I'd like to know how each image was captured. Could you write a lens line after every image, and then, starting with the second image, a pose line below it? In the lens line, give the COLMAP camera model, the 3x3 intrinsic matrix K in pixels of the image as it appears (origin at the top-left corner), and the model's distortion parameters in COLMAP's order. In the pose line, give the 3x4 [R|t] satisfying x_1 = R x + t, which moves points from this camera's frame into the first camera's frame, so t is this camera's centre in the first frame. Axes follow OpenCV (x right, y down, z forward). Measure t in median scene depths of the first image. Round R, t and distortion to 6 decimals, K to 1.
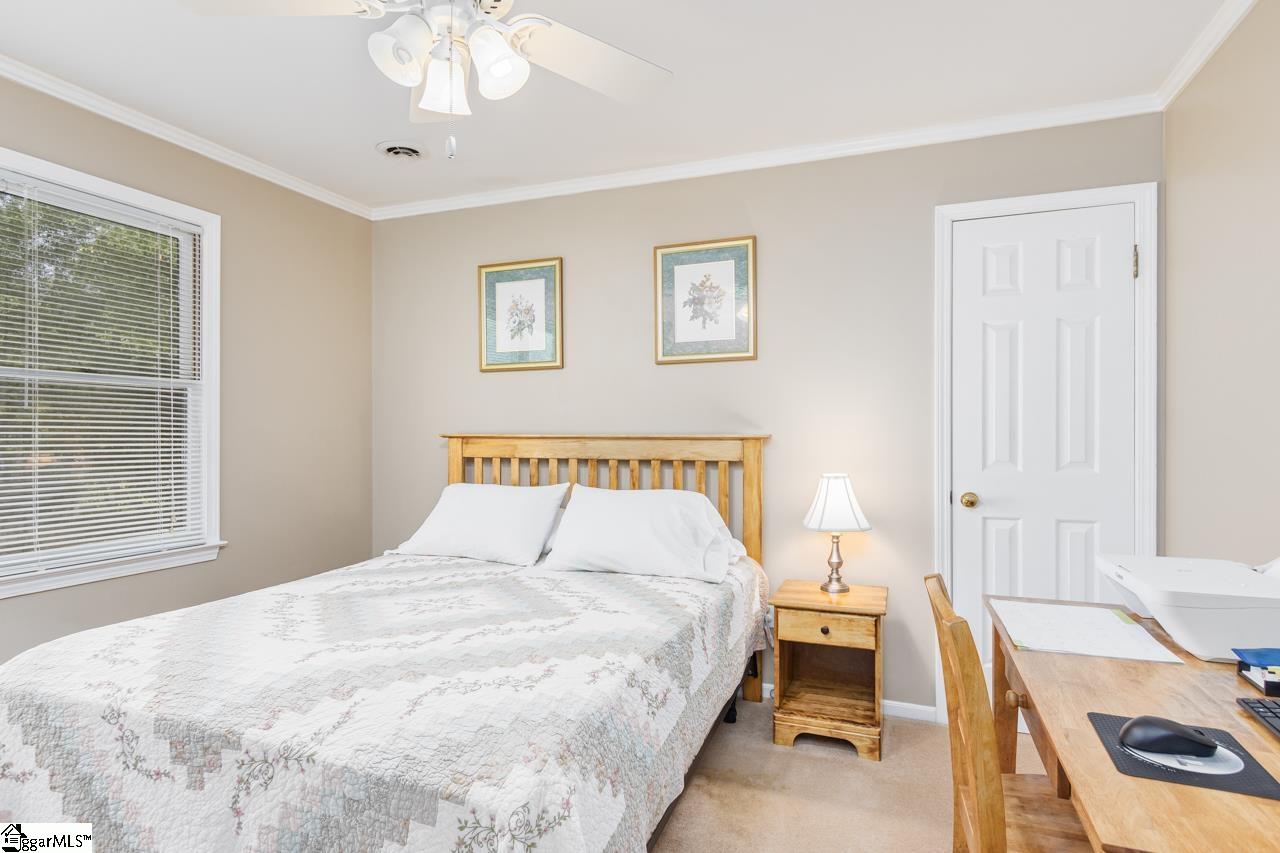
lens RADIAL K [[696.0, 0, 635.0], [0, 696.0, 433.8], [0, 0, 1]] dist [0.006078, -0.001039]
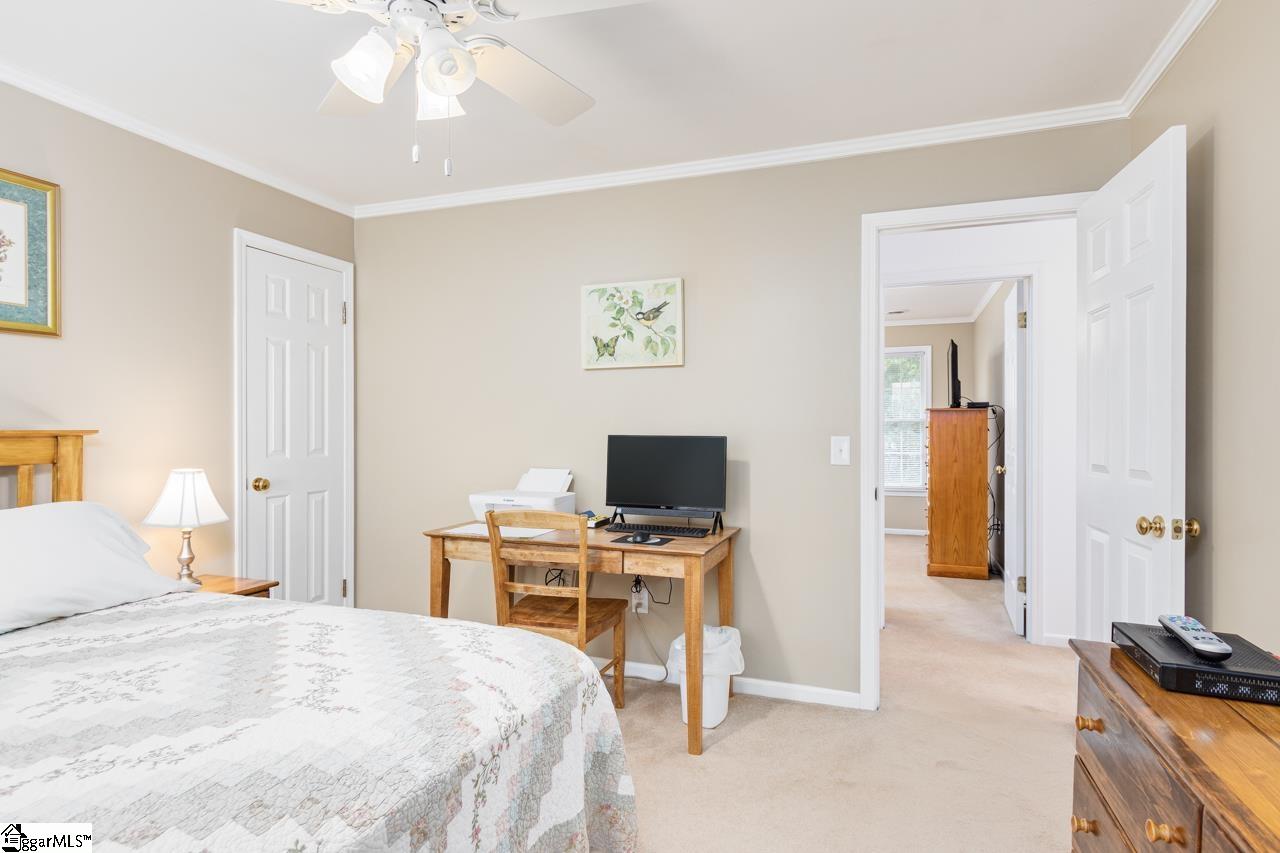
lens RADIAL K [[696.0, 0, 631.8], [0, 696.0, 422.6], [0, 0, 1]] dist [0.006078, -0.001039]
pose [[-0.019354, 0.007847, 0.999782, -0.752786], [-0.000382, 0.999969, -0.007856, -0.001109], [-0.999813, -0.000534, -0.019350, 0.402501]]
